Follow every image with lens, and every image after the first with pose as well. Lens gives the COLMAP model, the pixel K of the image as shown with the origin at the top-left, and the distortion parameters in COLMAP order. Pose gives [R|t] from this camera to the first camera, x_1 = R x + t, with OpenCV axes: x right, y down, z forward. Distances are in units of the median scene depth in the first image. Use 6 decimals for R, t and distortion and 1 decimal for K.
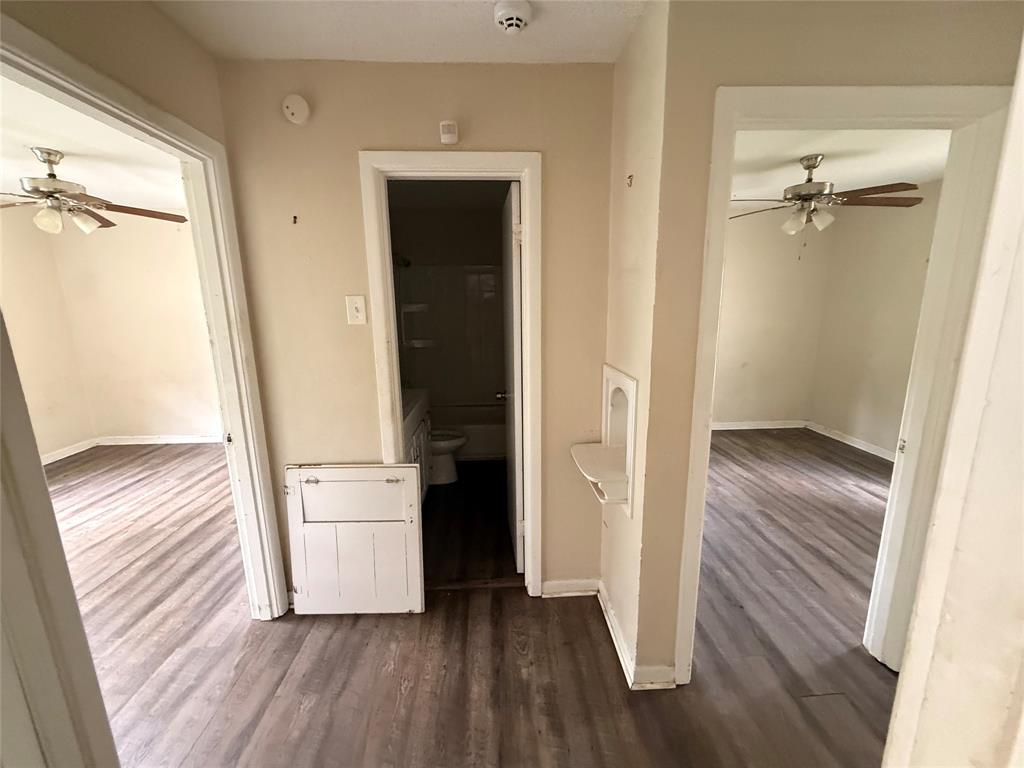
lens RADIAL K [[408.2, 0, 509.2], [0, 408.2, 386.7], [0, 0, 1]] dist [-0.002449, 0.000536]
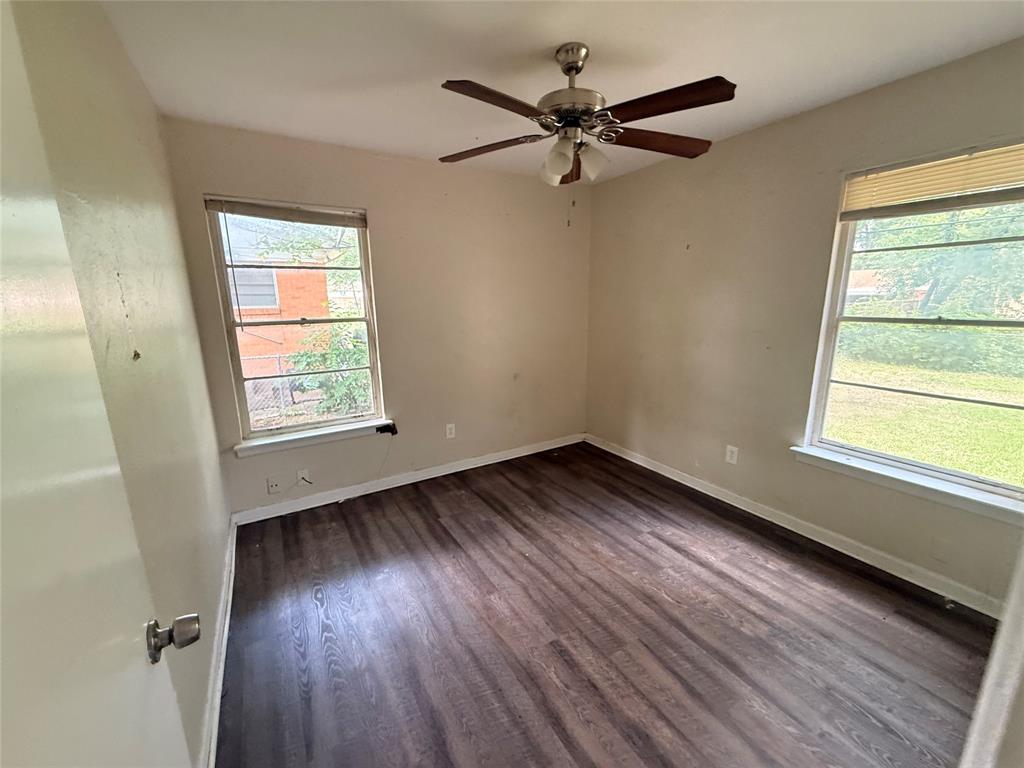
lens RADIAL K [[408.2, 0, 510.0], [0, 408.2, 389.0], [0, 0, 1]] dist [-0.002449, 0.000536]
pose [[0.880395, -0.102044, 0.463132, 0.309717], [0.094584, 0.994738, 0.039375, -0.094682], [-0.464713, 0.009140, 0.885414, 0.477682]]
